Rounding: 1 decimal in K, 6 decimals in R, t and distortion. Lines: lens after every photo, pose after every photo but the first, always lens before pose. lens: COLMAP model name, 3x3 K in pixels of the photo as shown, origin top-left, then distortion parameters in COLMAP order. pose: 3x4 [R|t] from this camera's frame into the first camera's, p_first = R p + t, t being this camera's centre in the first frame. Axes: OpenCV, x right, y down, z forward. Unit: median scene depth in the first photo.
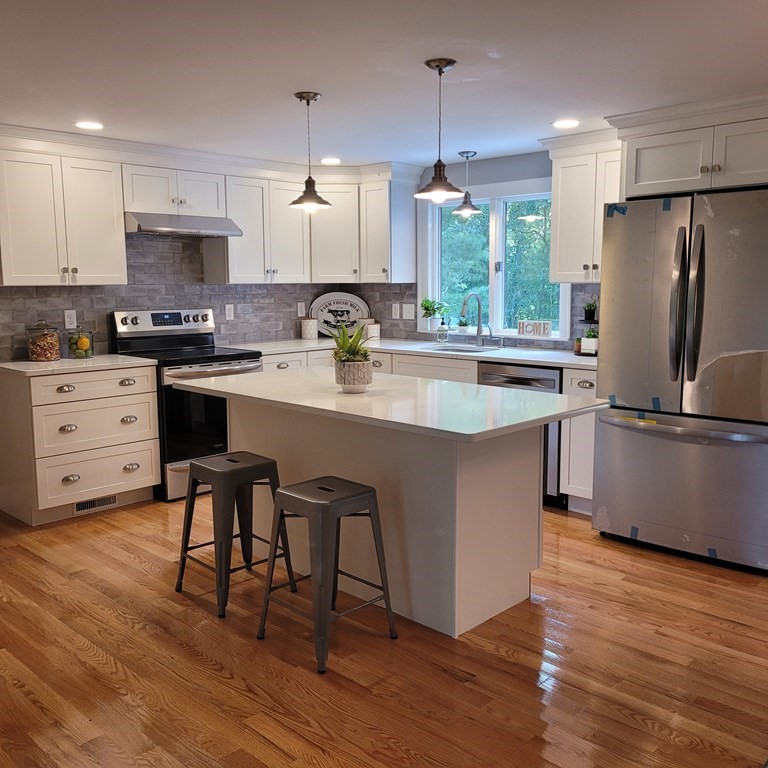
lens RADIAL K [[767.9, 0, 382.8], [0, 767.9, 381.9], [0, 0, 1]] dist [0.045322, 0.000000]
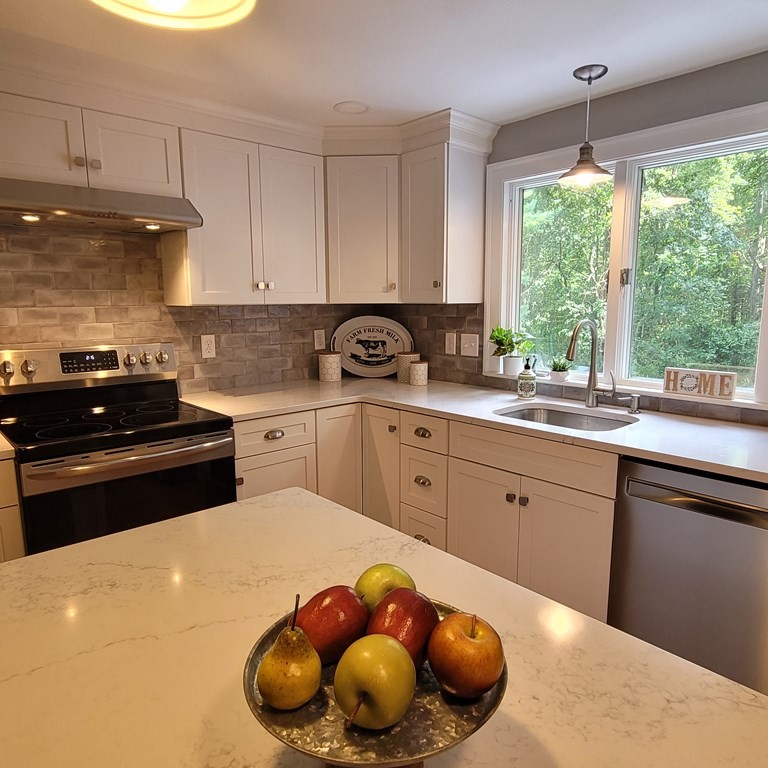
lens RADIAL K [[561.2, 0, 380.8], [0, 561.2, 394.2], [0, 0, 1]] dist [0.002464, 0.006422]
pose [[0.997037, 0.012018, -0.075979, -0.008075], [-0.009454, 0.999376, 0.034023, -0.071045], [0.076340, -0.033203, 0.996529, 0.547073]]
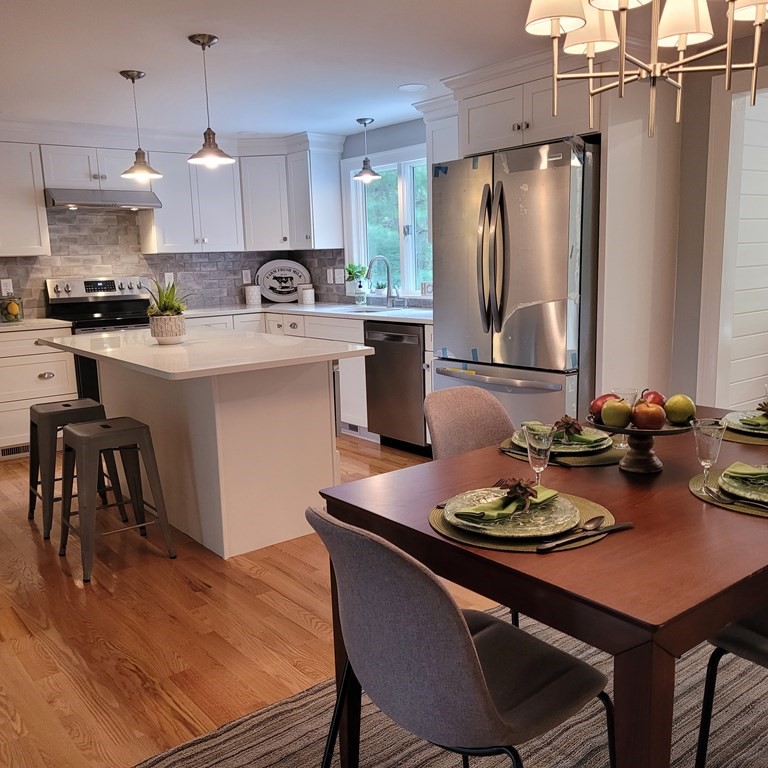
lens RADIAL K [[767.9, 0, 386.3], [0, 767.9, 388.8], [0, 0, 1]] dist [0.045322, 0.000000]
pose [[0.990739, -0.001484, -0.135773, 0.266264], [0.006960, 0.999181, 0.039869, 0.022562], [0.135603, -0.040445, 0.989937, -0.038985]]
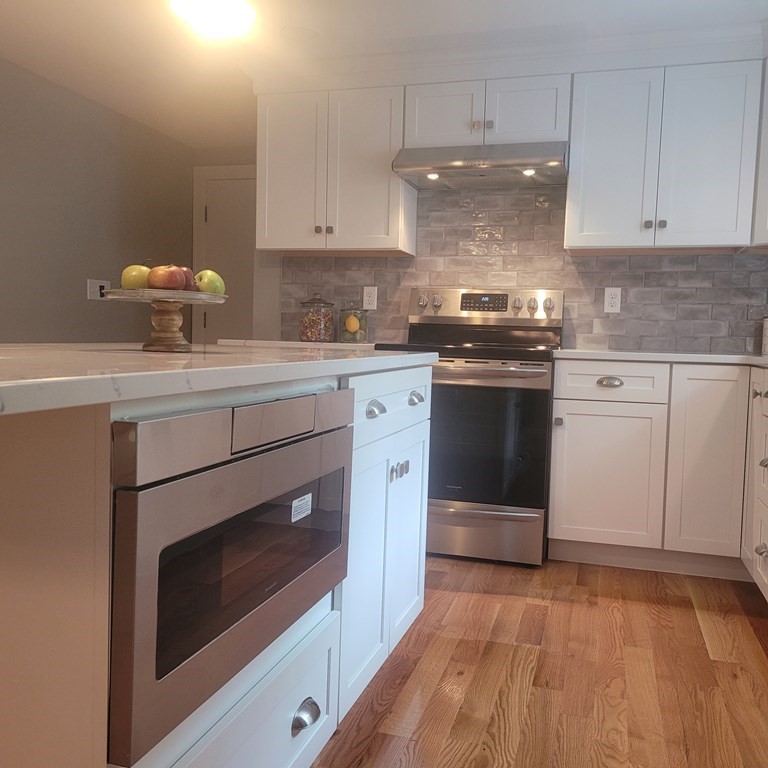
lens RADIAL K [[767.9, 0, 386.6], [0, 767.9, 384.2], [0, 0, 1]] dist [0.045322, 0.000000]
pose [[0.471397, 0.073558, -0.878848, 0.290907], [-0.149616, 0.988741, 0.002505, 0.003483], [0.869137, 0.130309, 0.477095, 0.585557]]
